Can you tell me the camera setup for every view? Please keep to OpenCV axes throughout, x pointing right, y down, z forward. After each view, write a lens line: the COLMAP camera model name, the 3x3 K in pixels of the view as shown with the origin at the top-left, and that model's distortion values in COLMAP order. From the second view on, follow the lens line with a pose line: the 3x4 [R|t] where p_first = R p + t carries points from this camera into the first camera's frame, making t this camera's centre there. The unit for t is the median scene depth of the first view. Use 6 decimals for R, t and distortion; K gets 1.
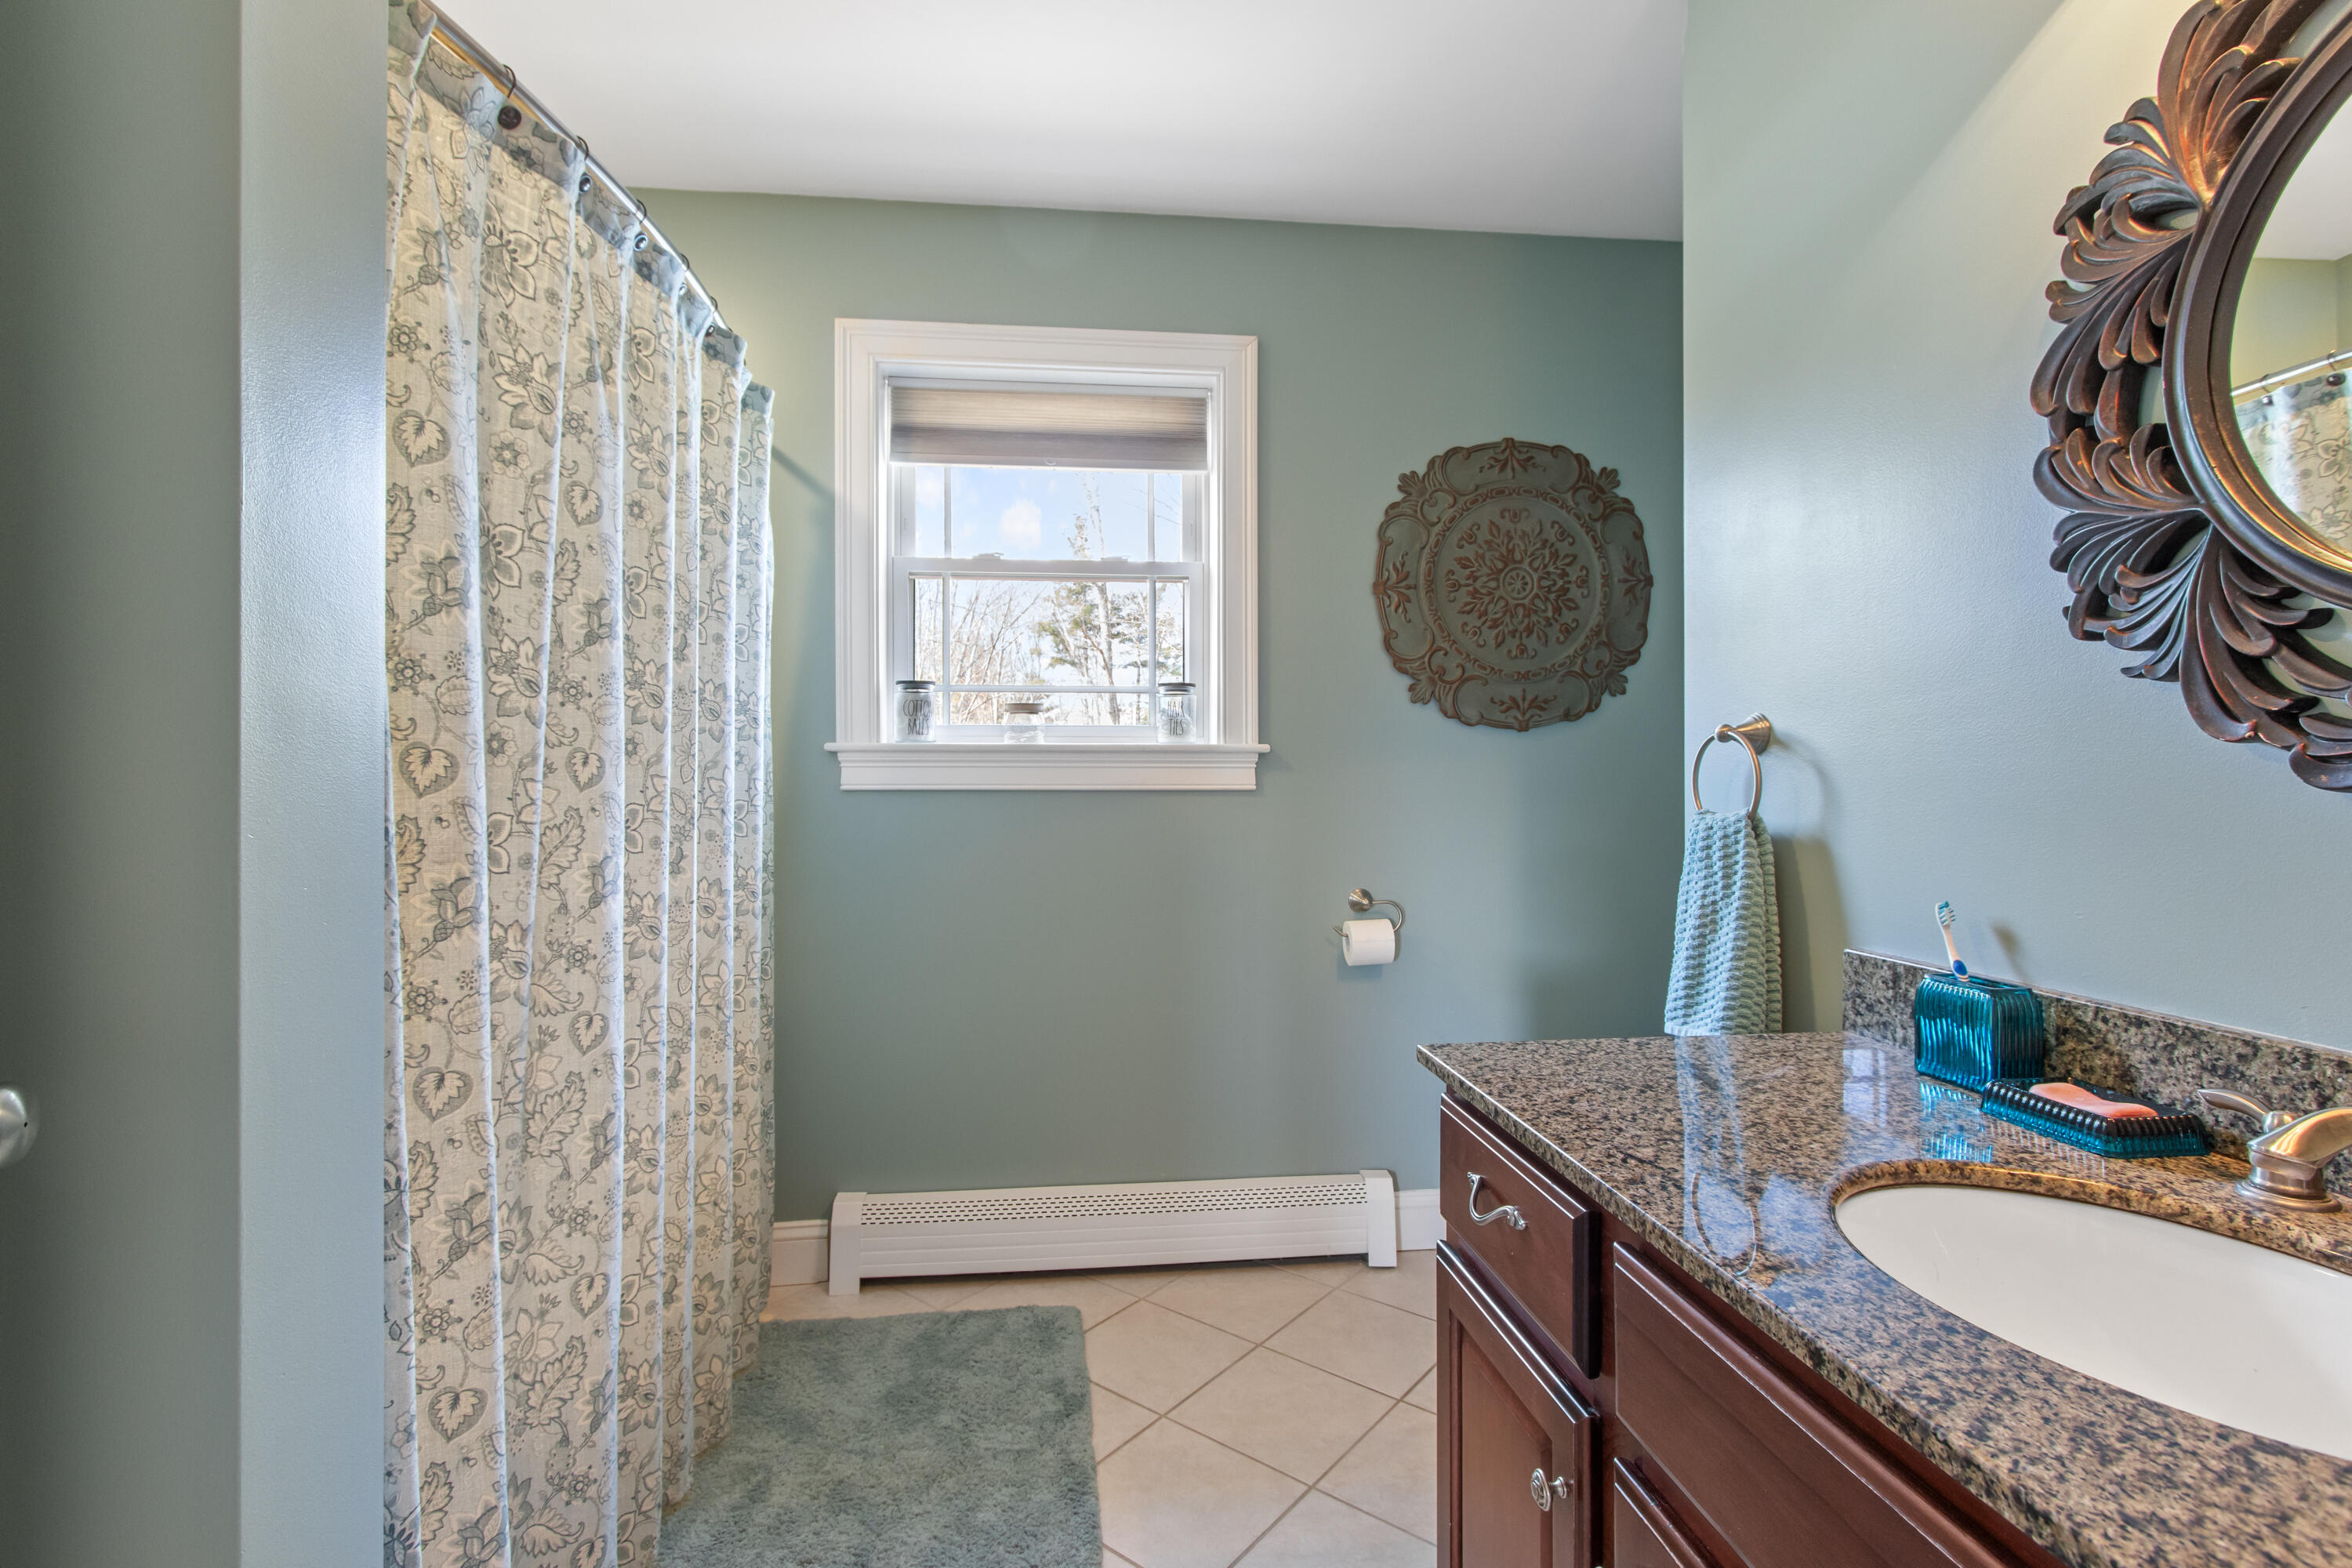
lens RADIAL K [[1051.0, 0, 1176.0], [0, 1051.0, 784.0], [0, 0, 1]] dist [-0.000918, -0.000105]
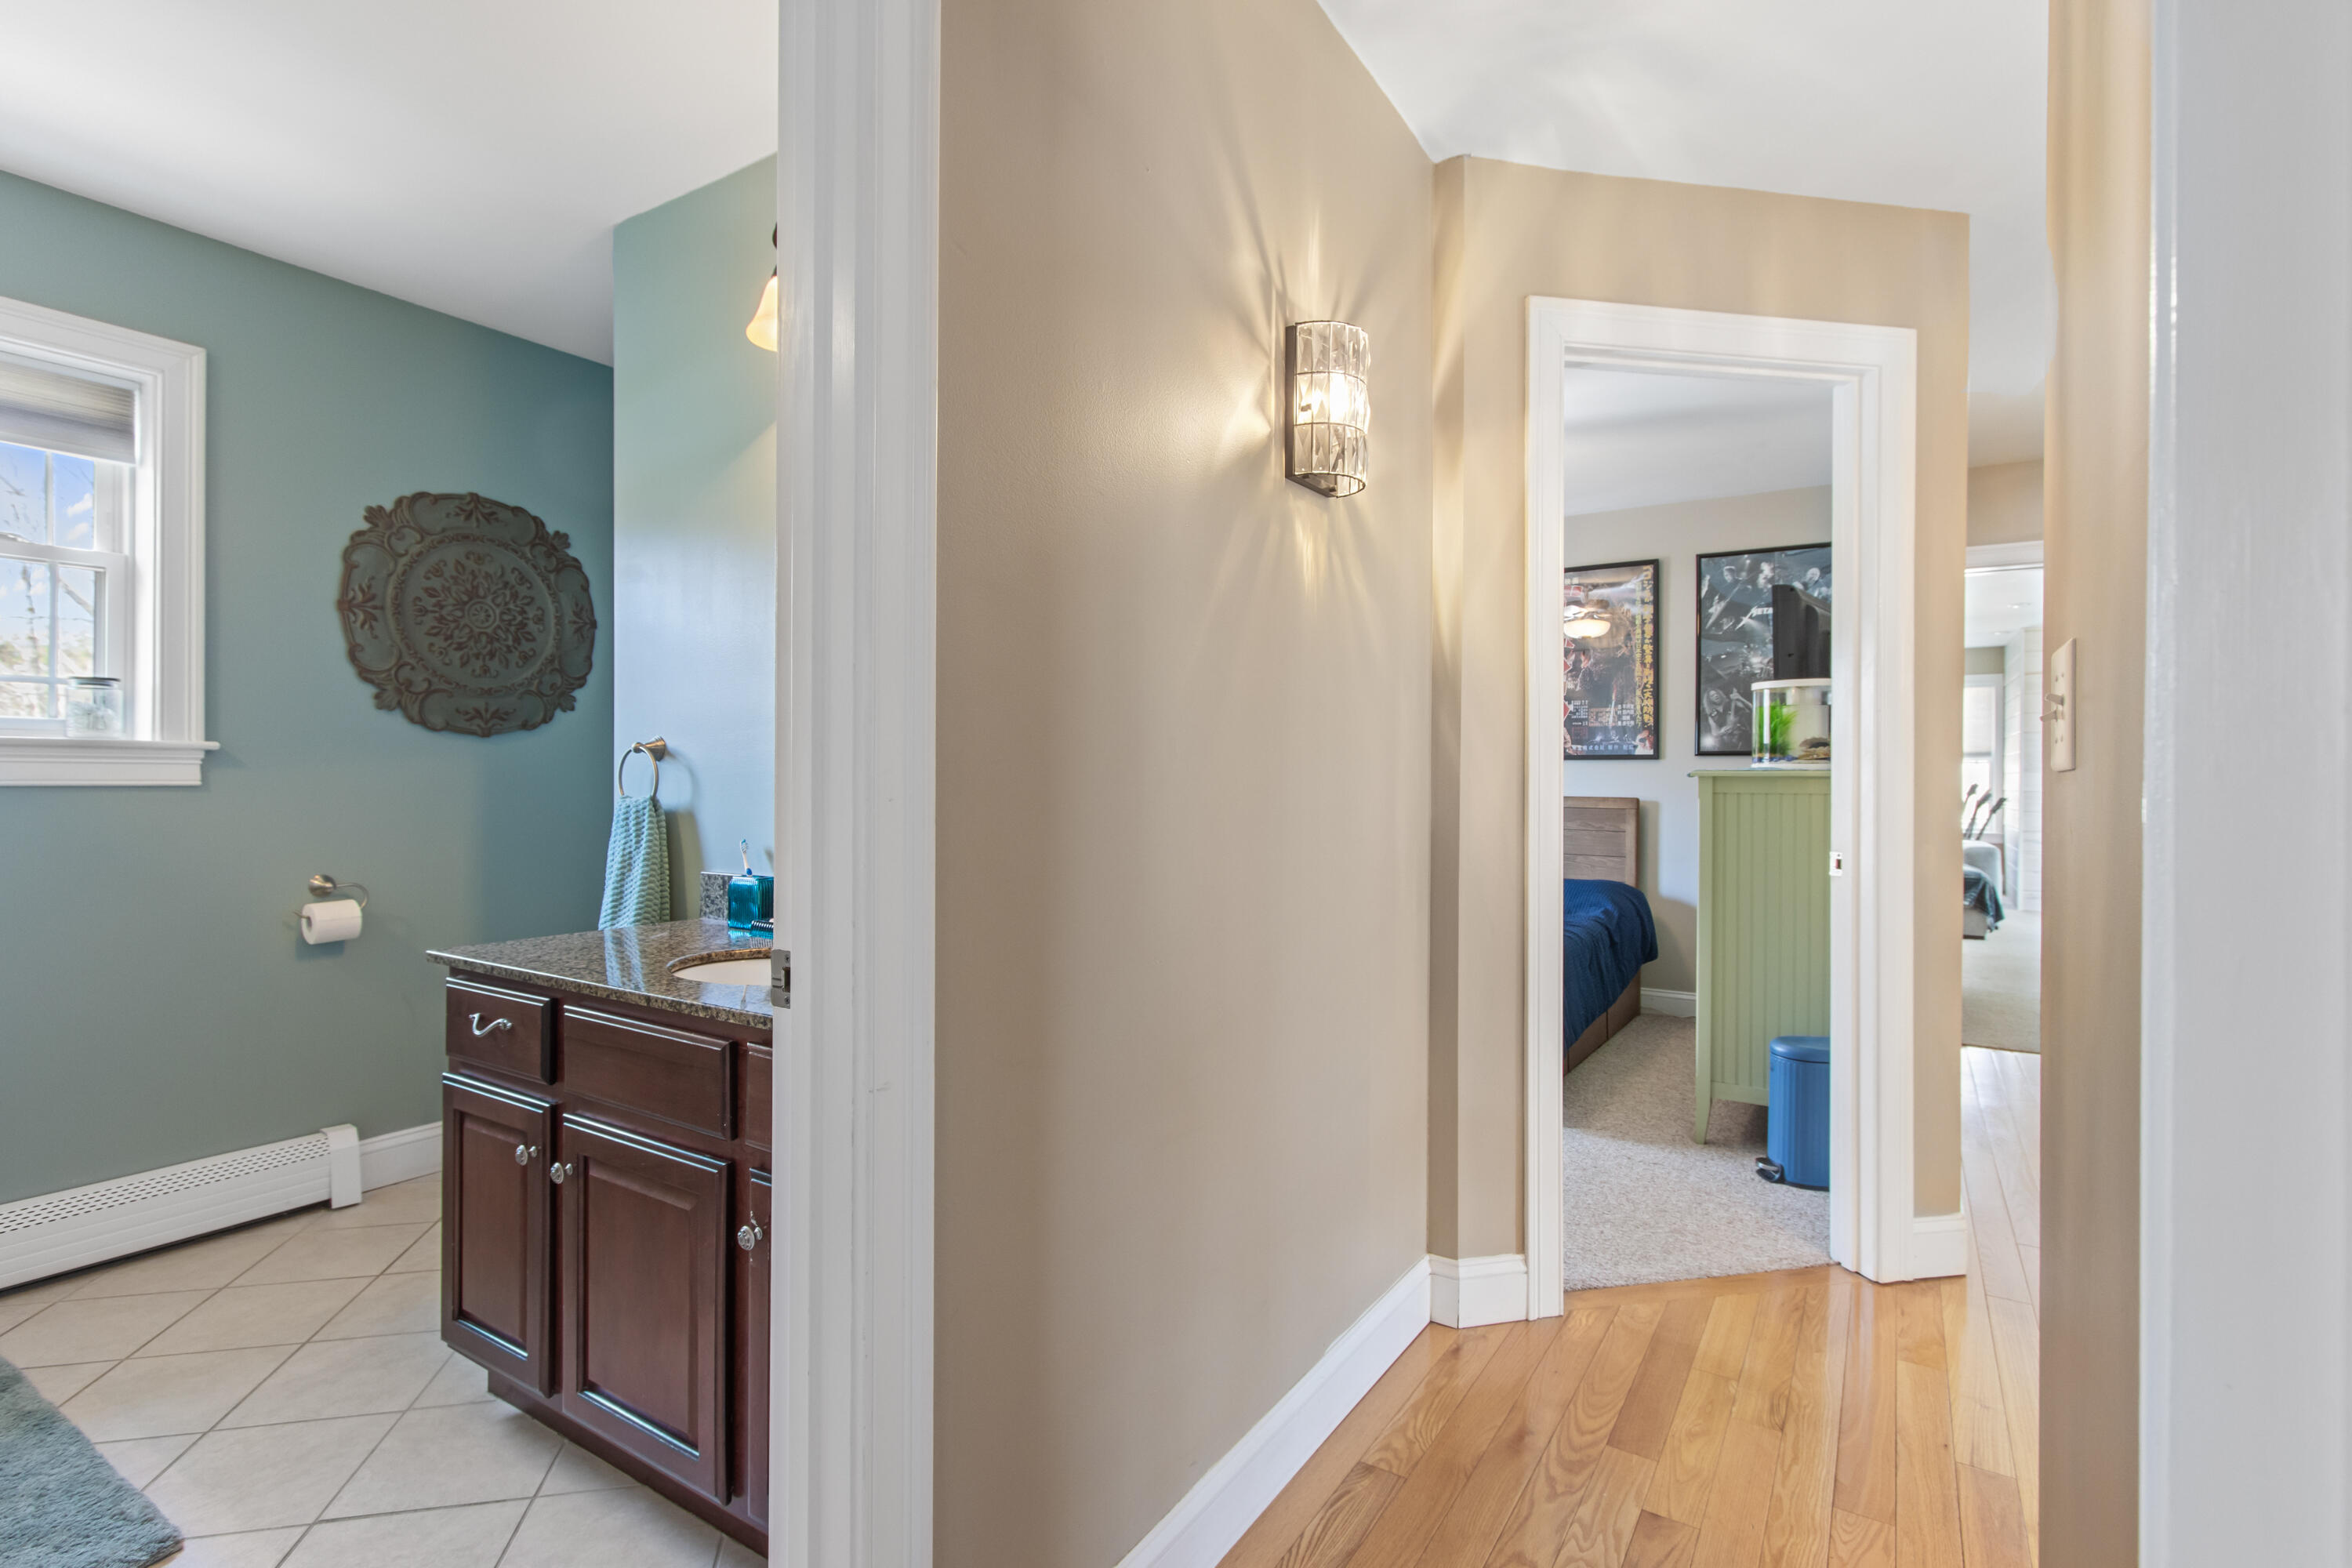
lens RADIAL K [[1133.8, 0, 1172.8], [0, 1133.8, 776.8], [0, 0, 1]] dist [0.011039, -0.000358]
pose [[0.631500, 0.007089, 0.775344, -0.188361], [-0.000164, 0.999959, -0.009009, 0.007079], [-0.775376, 0.005562, 0.631475, -0.446638]]
